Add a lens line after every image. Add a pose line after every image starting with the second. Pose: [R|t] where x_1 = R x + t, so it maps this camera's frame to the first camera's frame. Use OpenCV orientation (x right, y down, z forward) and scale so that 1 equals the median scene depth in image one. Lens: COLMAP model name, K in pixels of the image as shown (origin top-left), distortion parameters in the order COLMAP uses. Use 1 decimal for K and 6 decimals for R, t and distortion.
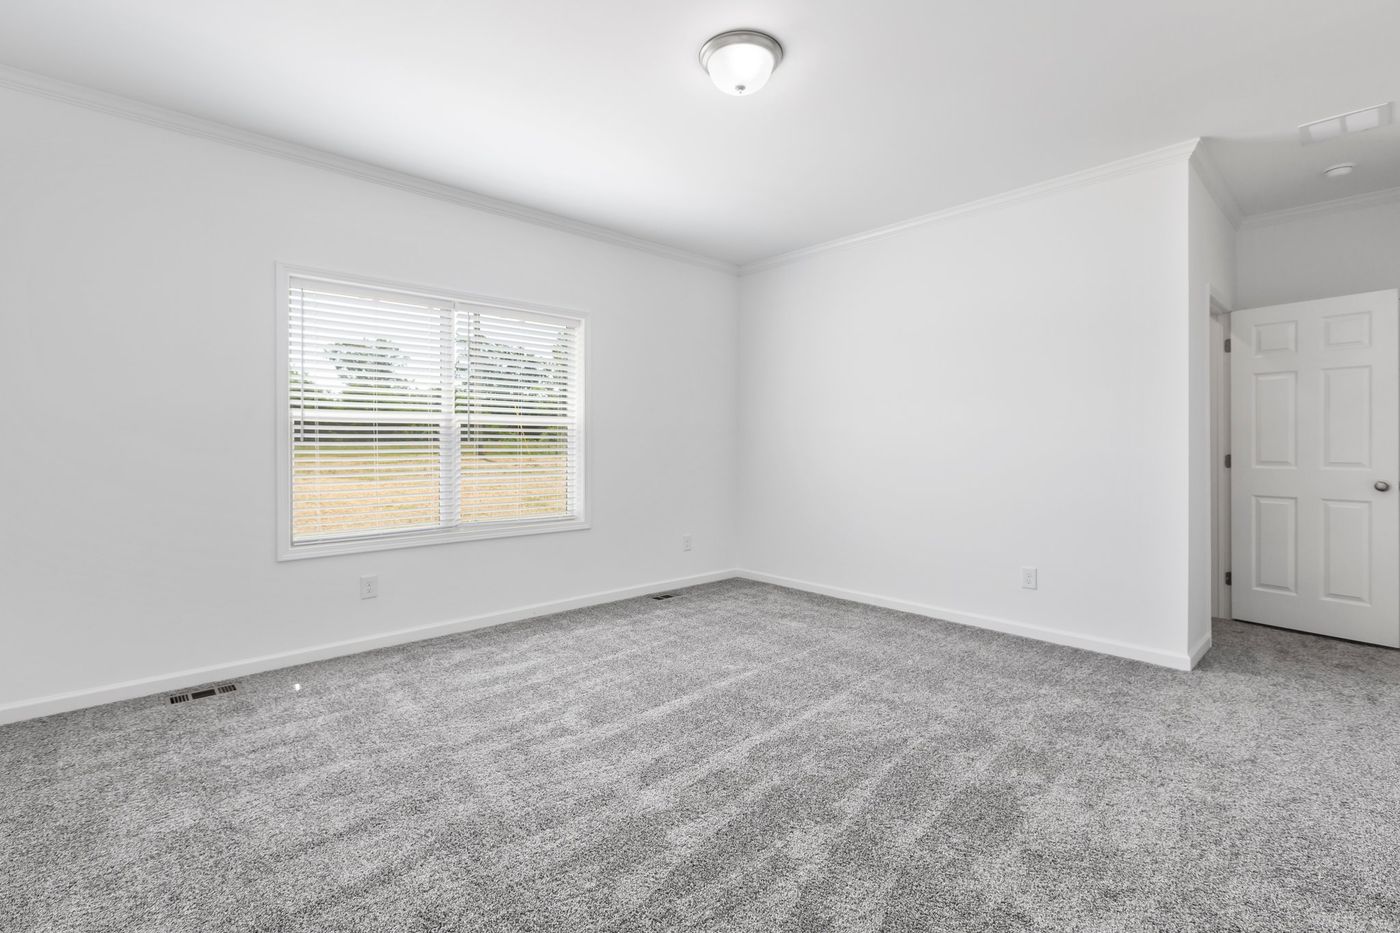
lens RADIAL K [[630.1, 0, 698.9], [0, 630.1, 458.4], [0, 0, 1]] dist [0.000204, 0.000018]
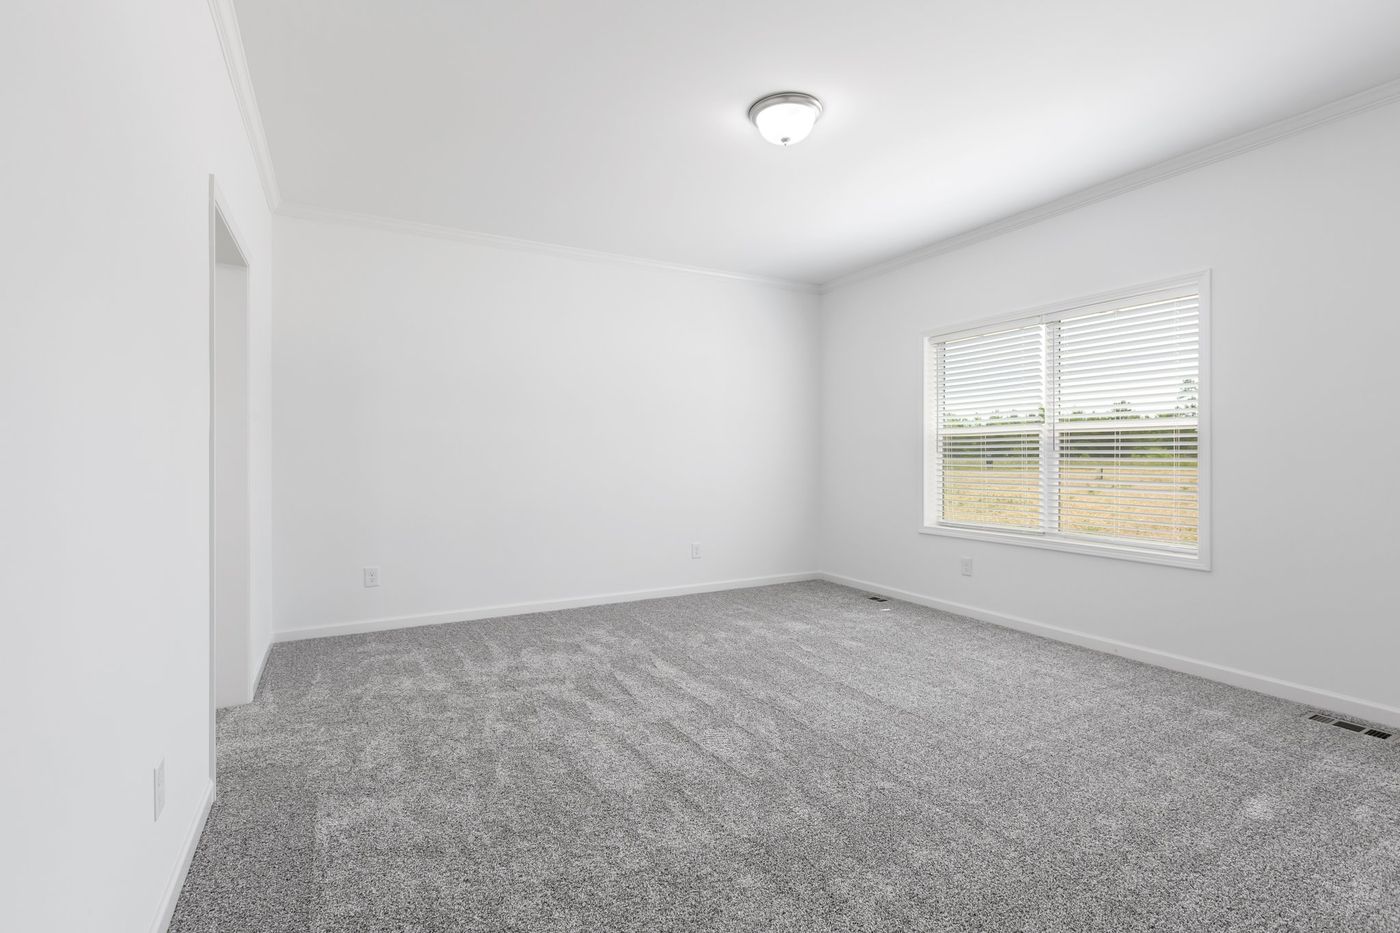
lens RADIAL K [[630.1, 0, 698.9], [0, 630.1, 458.4], [0, 0, 1]] dist [0.000204, 0.000018]
pose [[-0.213749, 0.006619, -0.976866, 0.754793], [-0.017195, 0.999797, 0.010537, -0.014880], [0.976737, 0.019050, -0.213592, 0.682802]]
